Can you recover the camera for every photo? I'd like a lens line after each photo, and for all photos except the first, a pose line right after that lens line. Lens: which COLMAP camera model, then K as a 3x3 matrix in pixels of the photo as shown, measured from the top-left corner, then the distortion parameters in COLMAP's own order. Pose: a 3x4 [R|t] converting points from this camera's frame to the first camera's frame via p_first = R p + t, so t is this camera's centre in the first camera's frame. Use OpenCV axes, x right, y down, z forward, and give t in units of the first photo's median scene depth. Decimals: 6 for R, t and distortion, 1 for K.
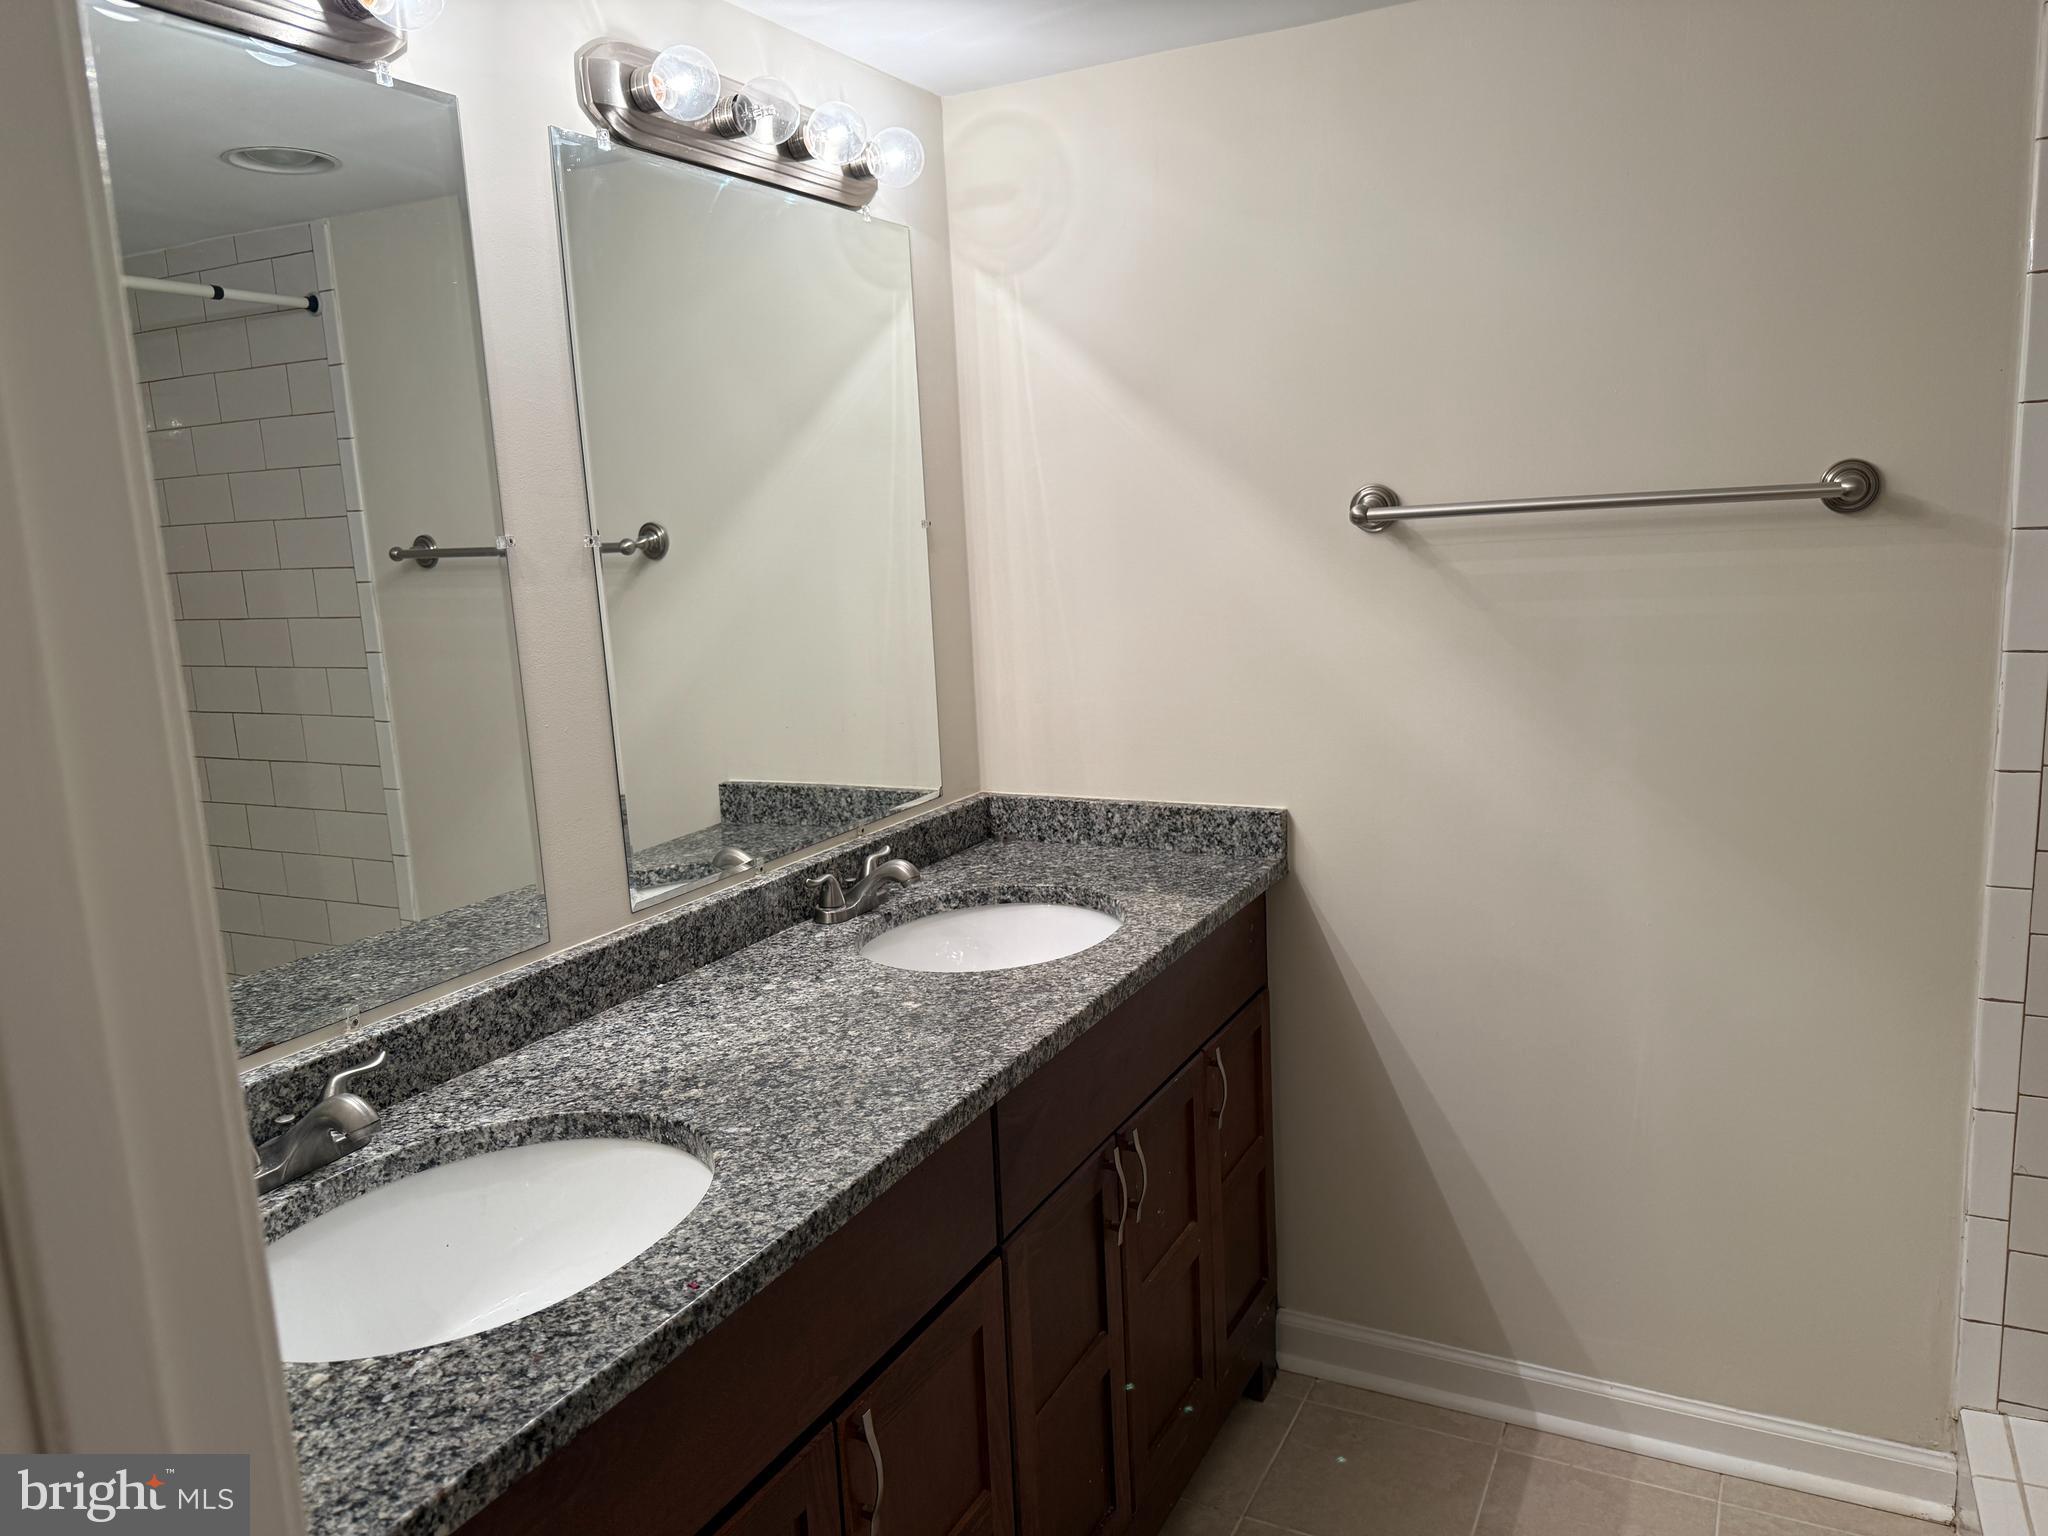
lens RADIAL K [[1444.7, 0, 1017.3], [0, 1444.7, 772.0], [0, 0, 1]] dist [0.117731, -0.149641]
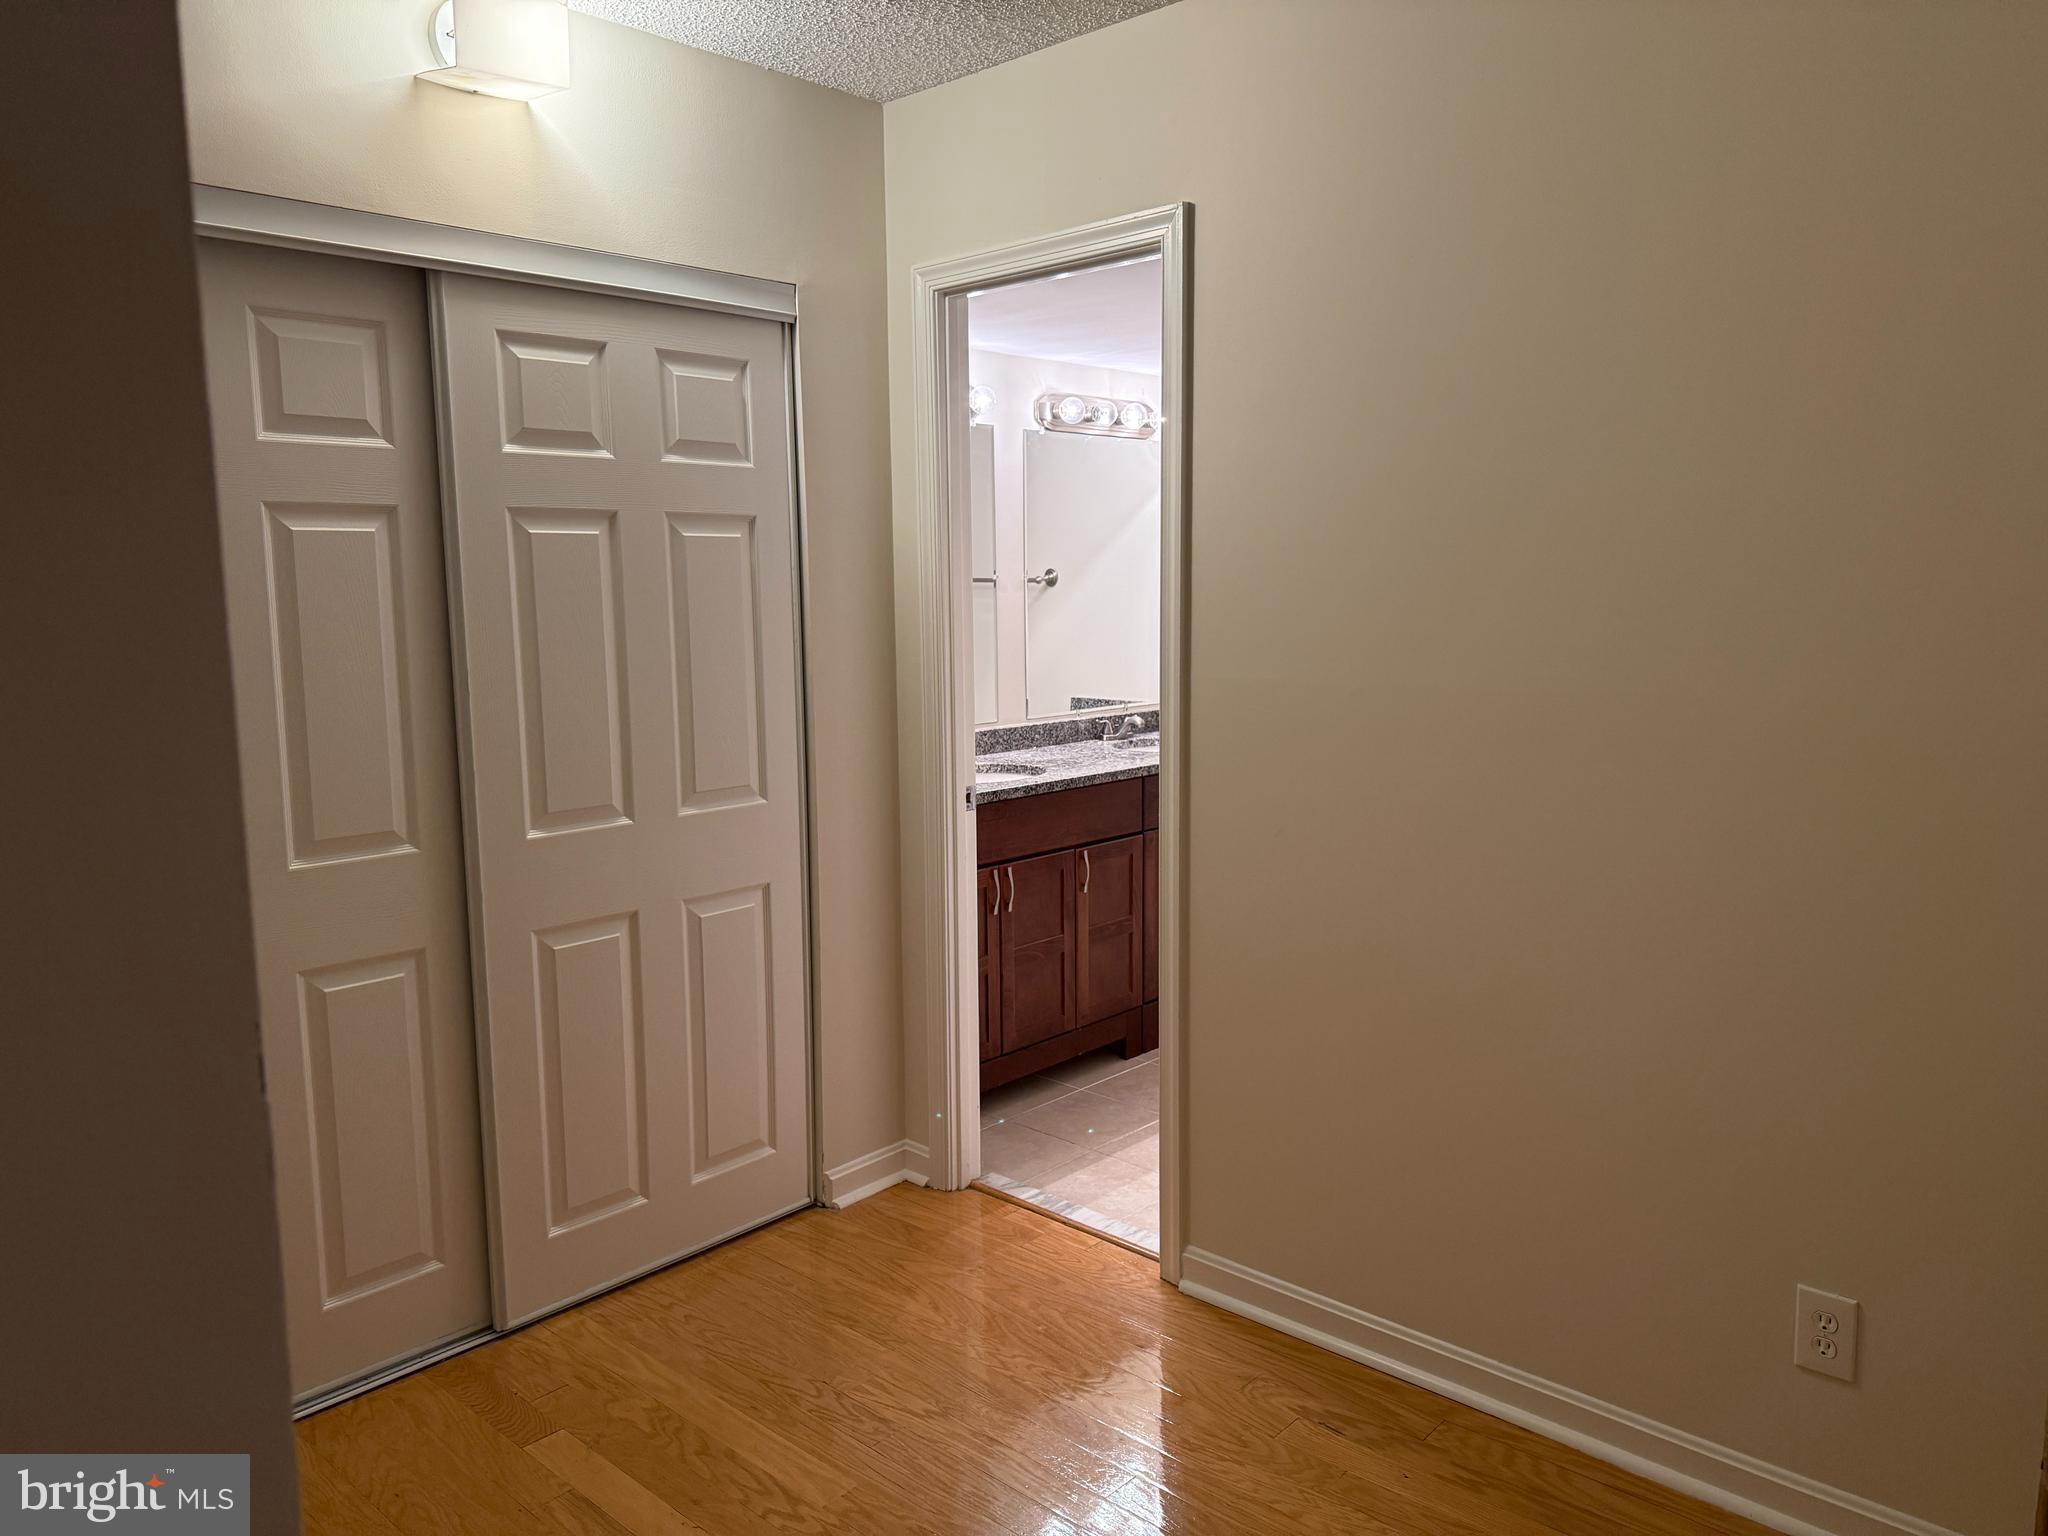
lens RADIAL K [[1444.7, 0, 1017.3], [0, 1444.7, 772.0], [0, 0, 1]] dist [0.117731, -0.149641]
pose [[0.960219, 0.074668, -0.269079, 0.429301], [-0.081460, 0.996576, -0.014148, 0.230747], [0.267102, 0.035504, 0.963014, -1.517393]]
